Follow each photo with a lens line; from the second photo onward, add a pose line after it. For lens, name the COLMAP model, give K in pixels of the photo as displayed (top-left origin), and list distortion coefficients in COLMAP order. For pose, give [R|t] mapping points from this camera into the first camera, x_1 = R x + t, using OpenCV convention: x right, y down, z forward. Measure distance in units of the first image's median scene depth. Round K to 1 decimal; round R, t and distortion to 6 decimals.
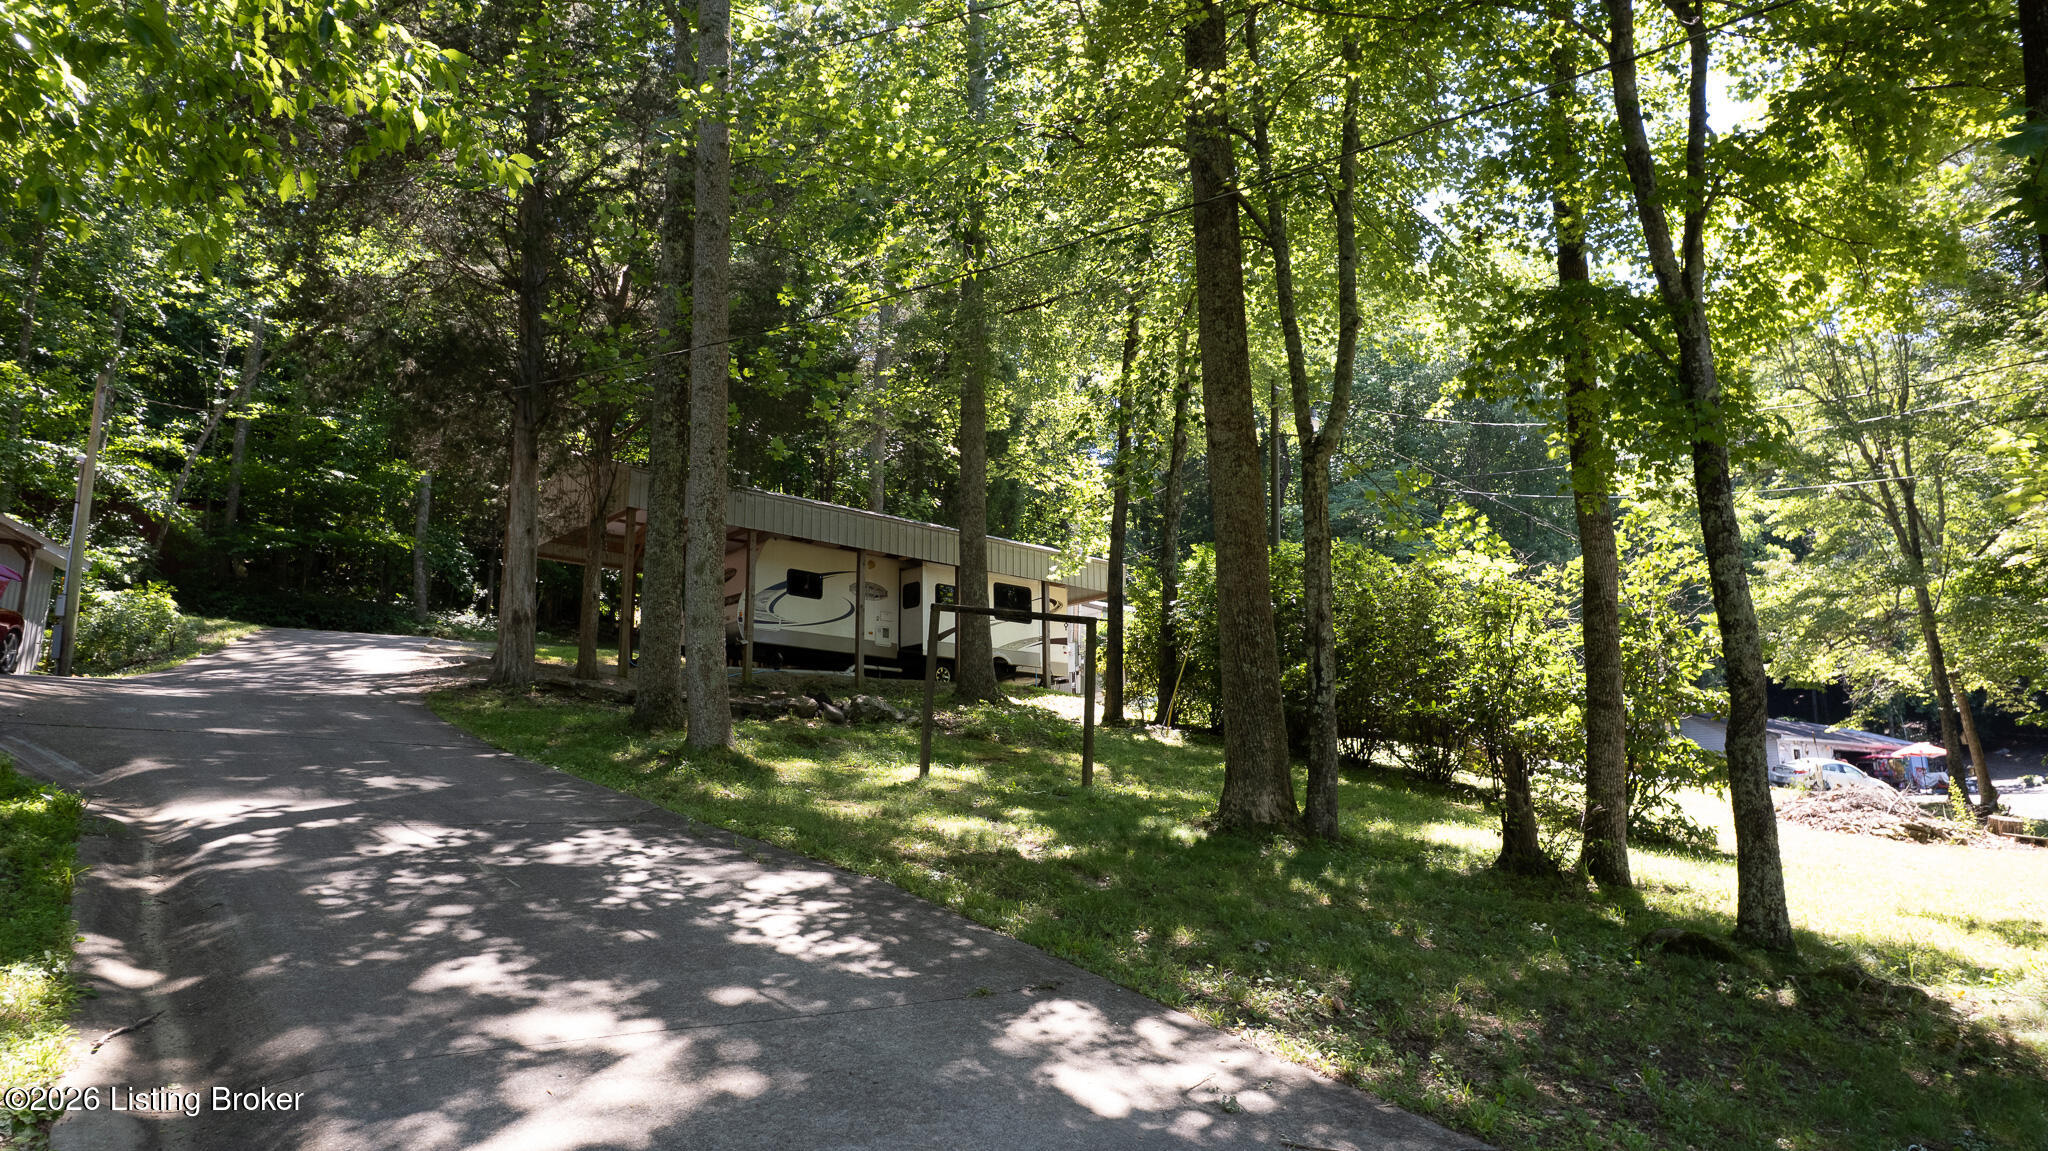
lens RADIAL K [[1318.2, 0, 1030.5], [0, 1318.2, 579.3], [0, 0, 1]] dist [-0.080813, 0.080823]
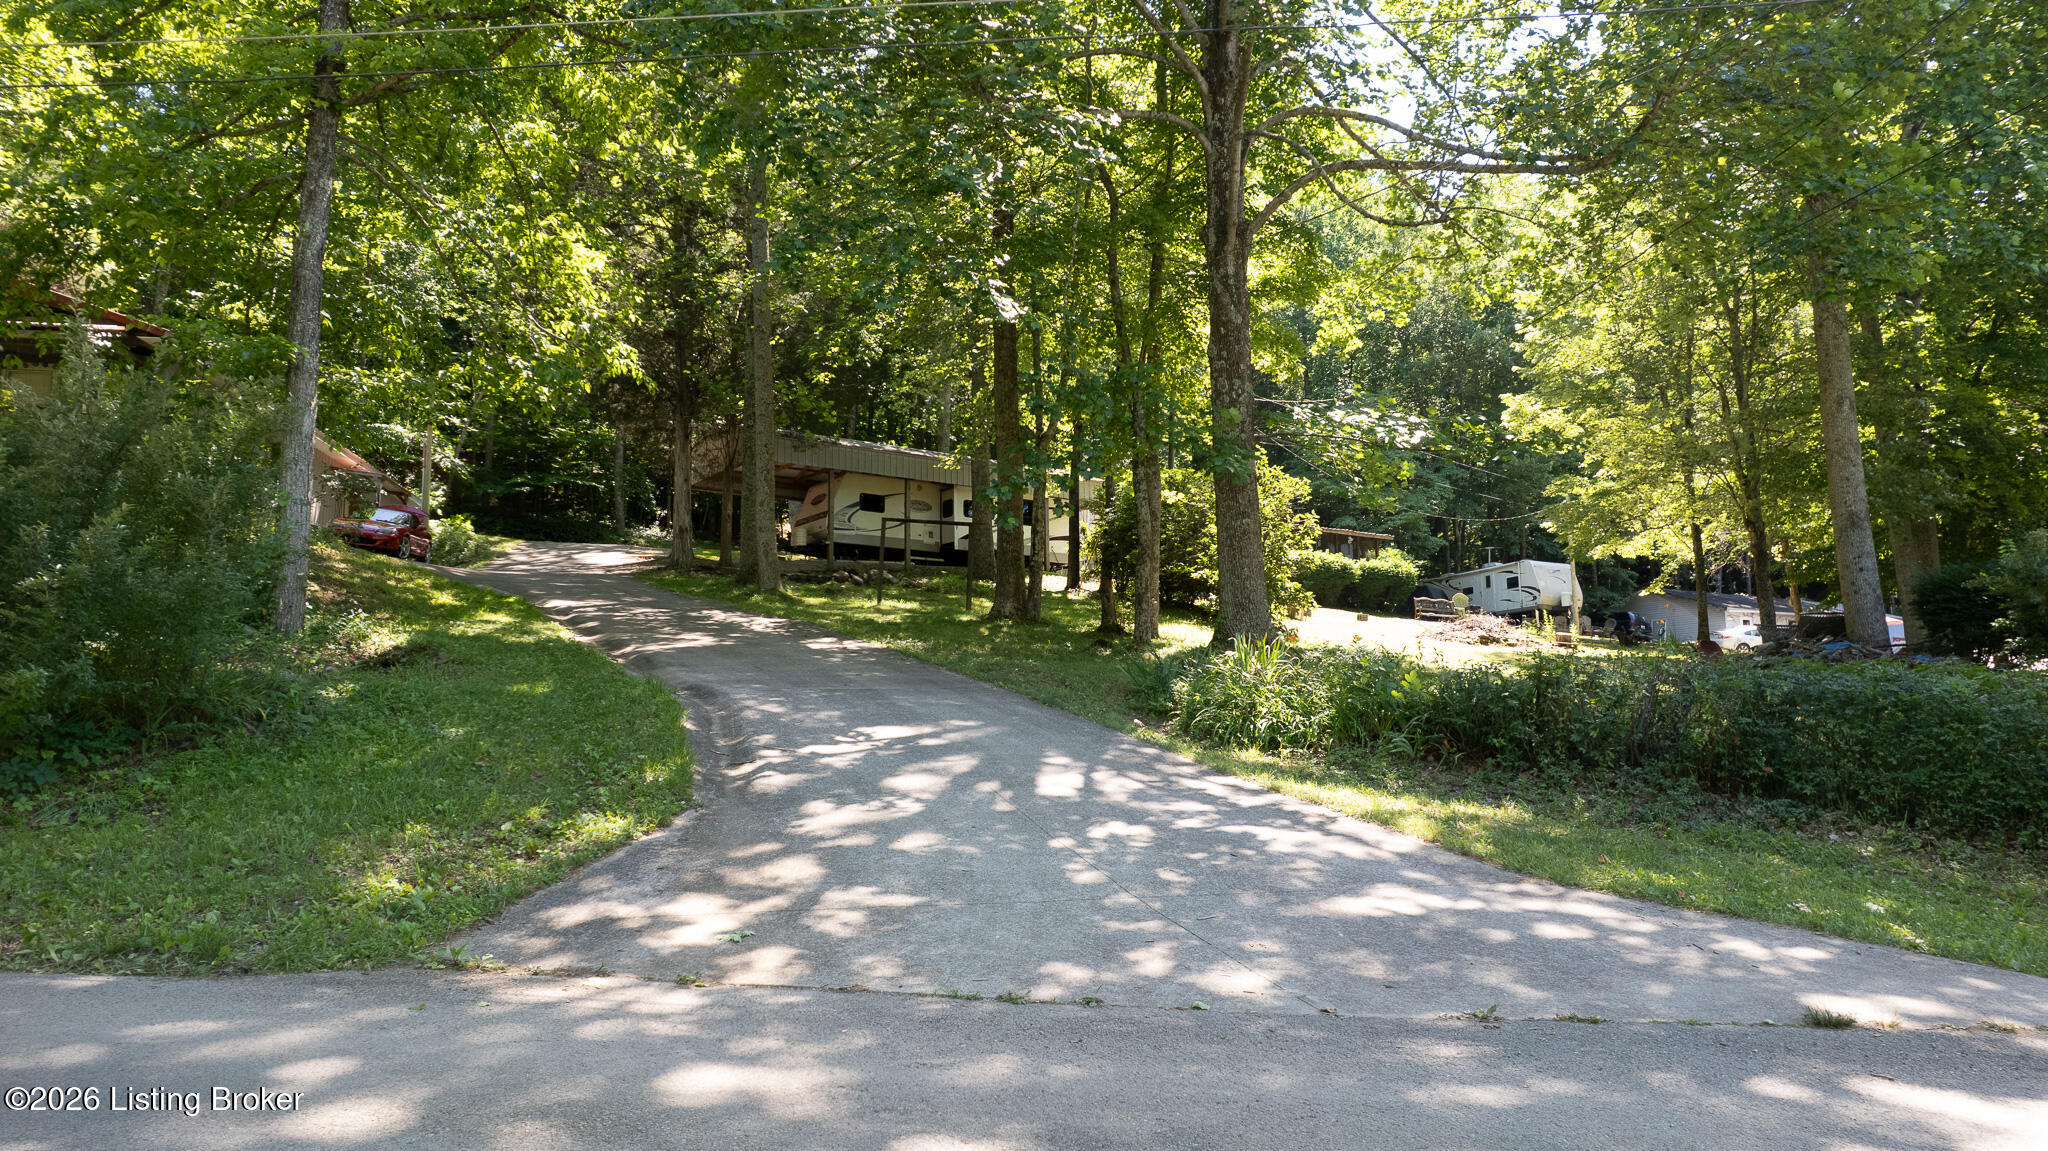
lens RADIAL K [[1318.2, 0, 1030.5], [0, 1318.2, 579.3], [0, 0, 1]] dist [-0.080813, 0.080823]
pose [[0.991821, -0.018183, -0.126335, 0.202672], [0.027275, 0.997131, 0.070614, -0.011251], [0.124688, -0.073482, 0.989471, -0.478081]]
